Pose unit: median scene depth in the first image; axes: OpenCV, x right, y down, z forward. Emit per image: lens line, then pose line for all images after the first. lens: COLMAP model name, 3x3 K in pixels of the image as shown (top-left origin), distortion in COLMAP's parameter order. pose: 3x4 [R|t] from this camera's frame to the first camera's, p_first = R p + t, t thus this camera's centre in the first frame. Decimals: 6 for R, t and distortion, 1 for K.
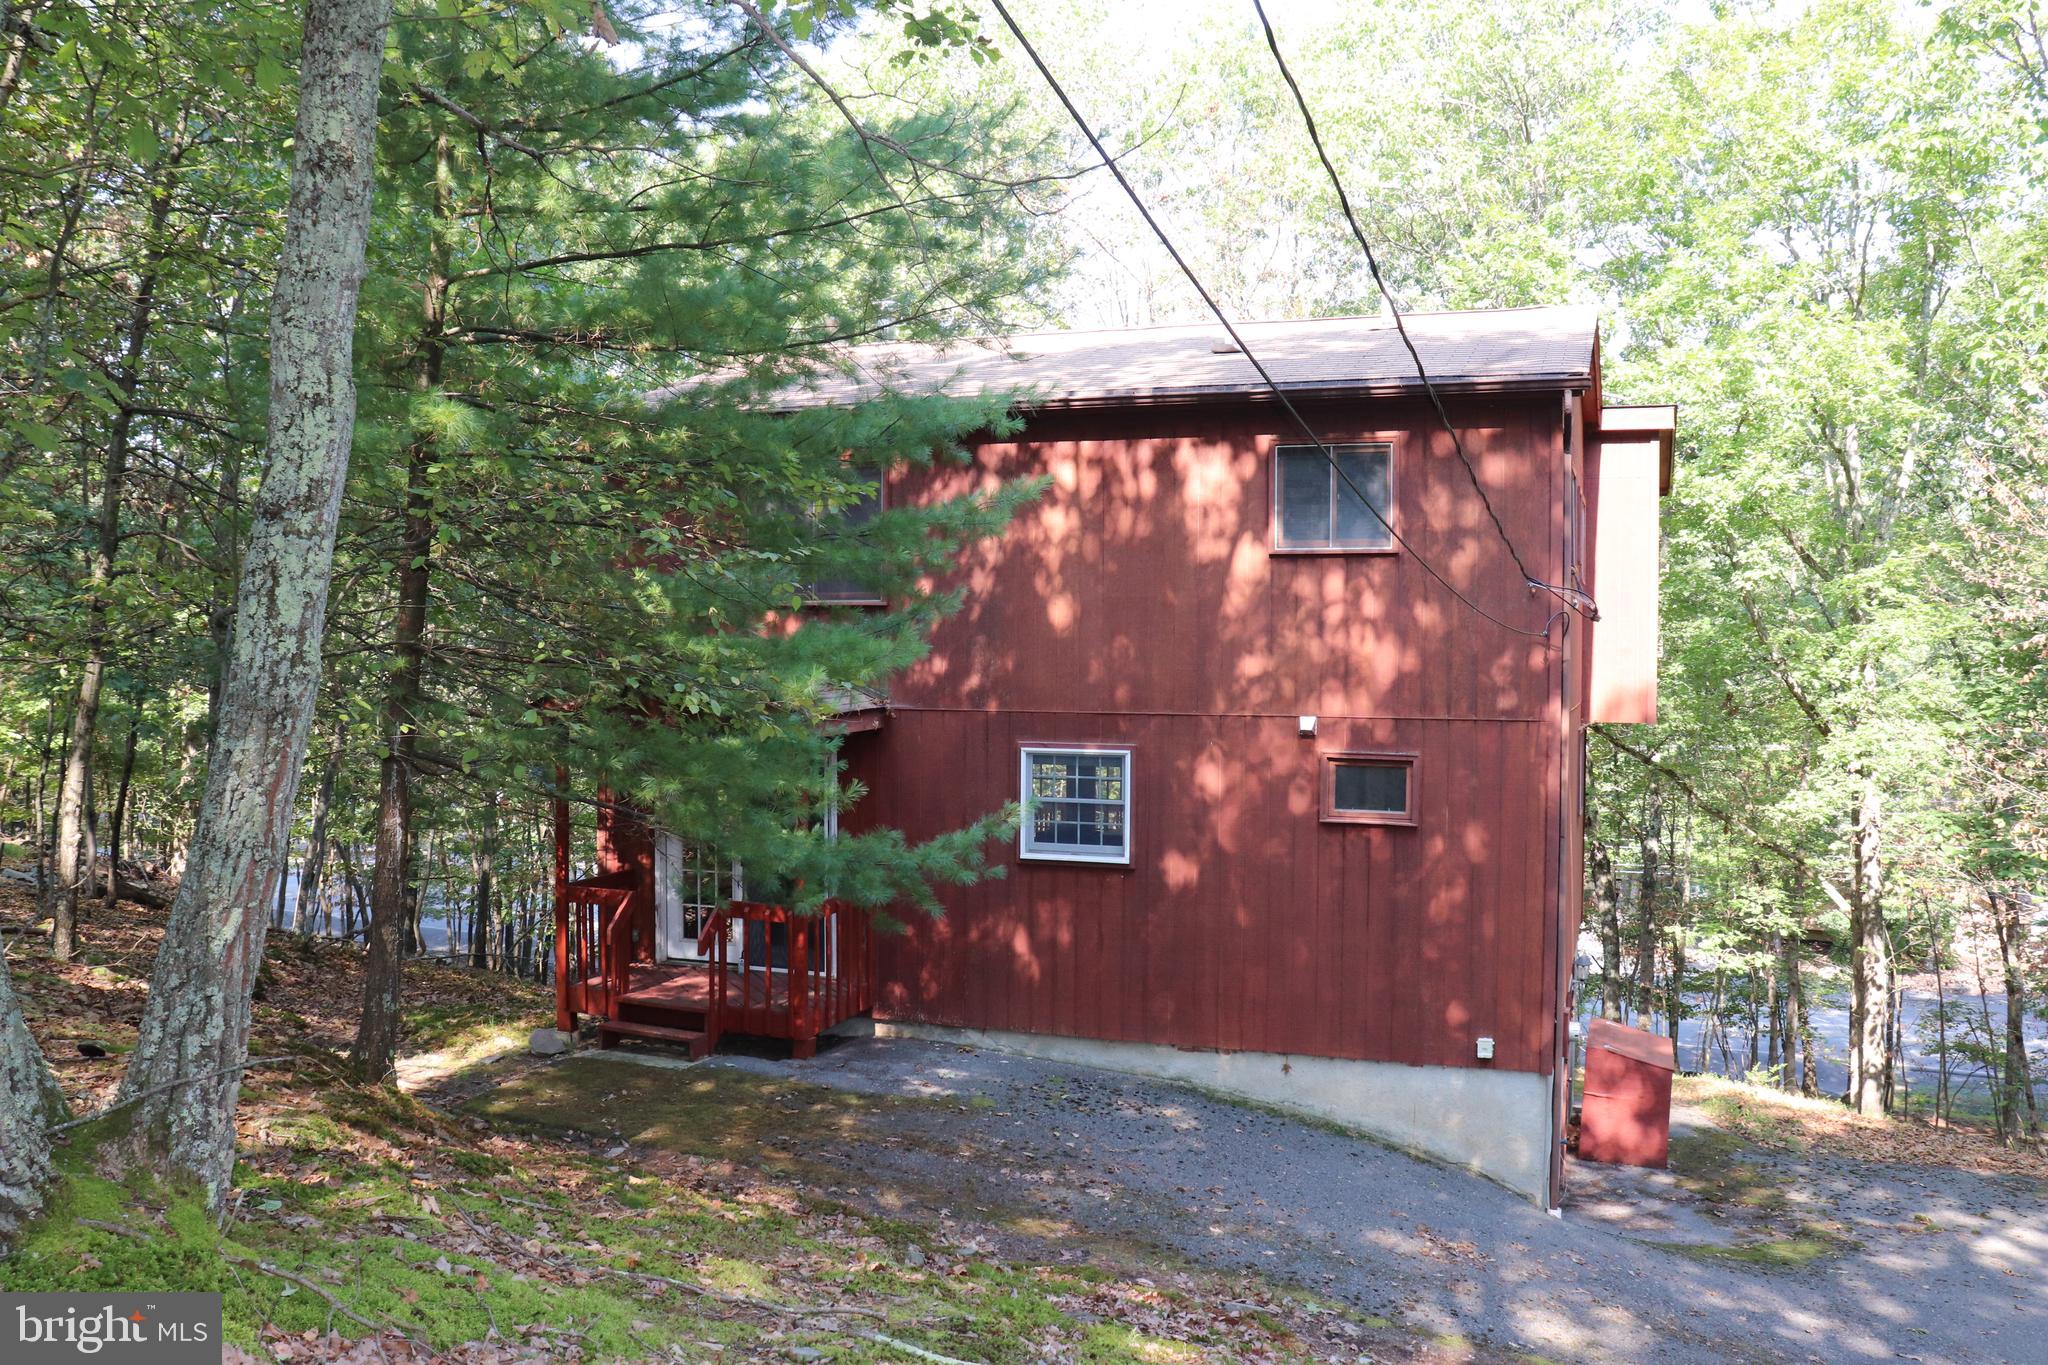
lens RADIAL K [[1690.7, 0, 1020.8], [0, 1690.7, 695.0], [0, 0, 1]] dist [-0.177334, 0.162276]
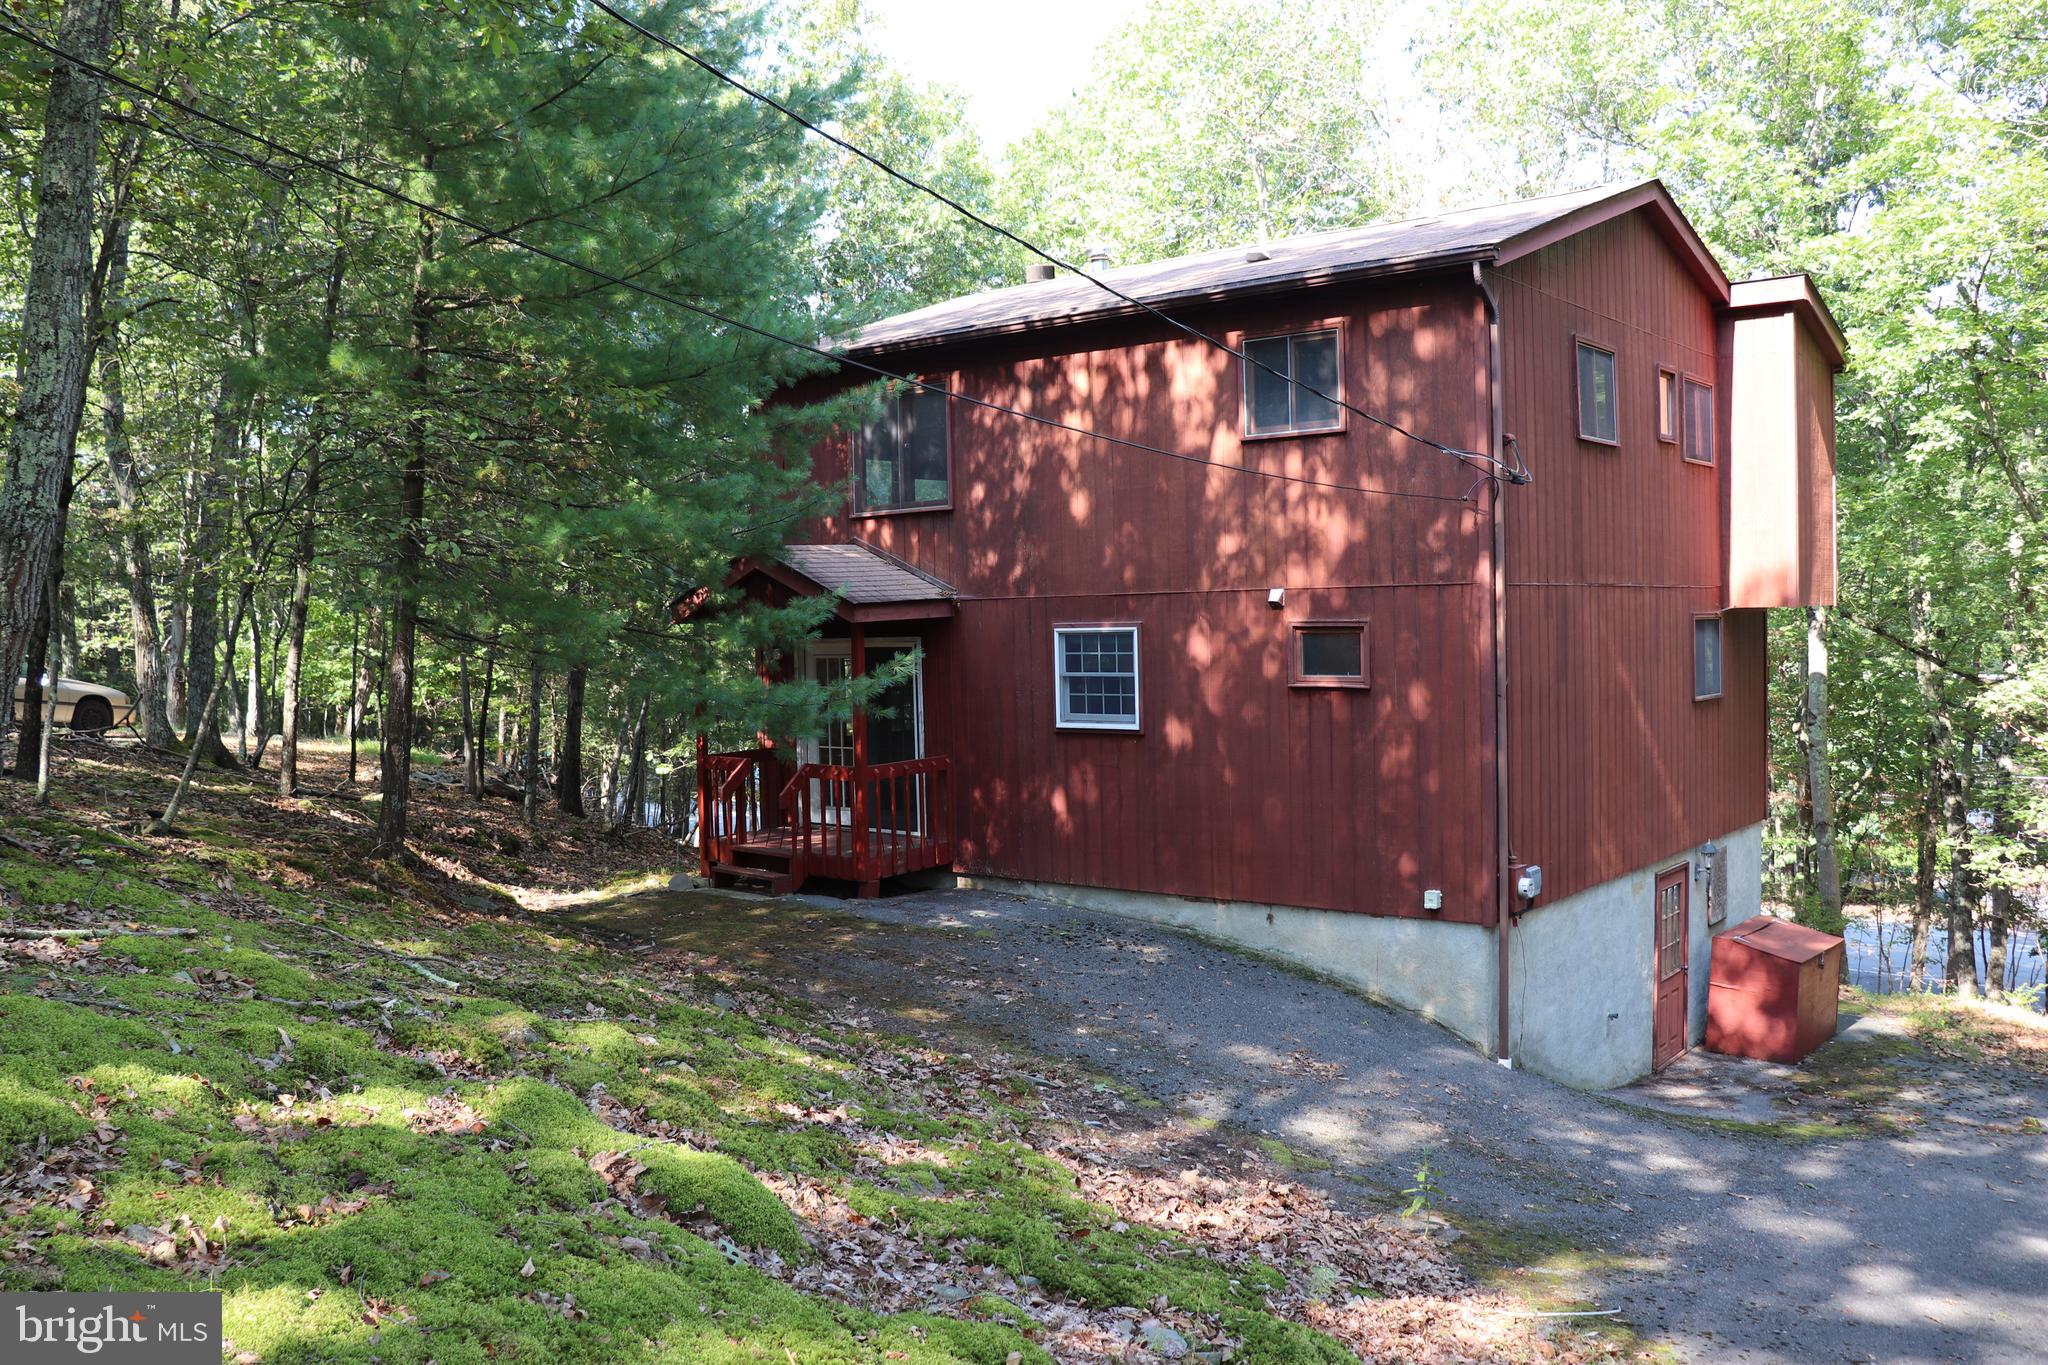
lens RADIAL K [[1690.7, 0, 1020.8], [0, 1690.7, 695.0], [0, 0, 1]] dist [-0.177334, 0.162276]
pose [[0.944723, -0.013409, -0.327595, 0.366004], [0.020762, 0.999605, 0.018956, 0.056775], [0.327211, -0.024709, 0.944628, -0.072045]]
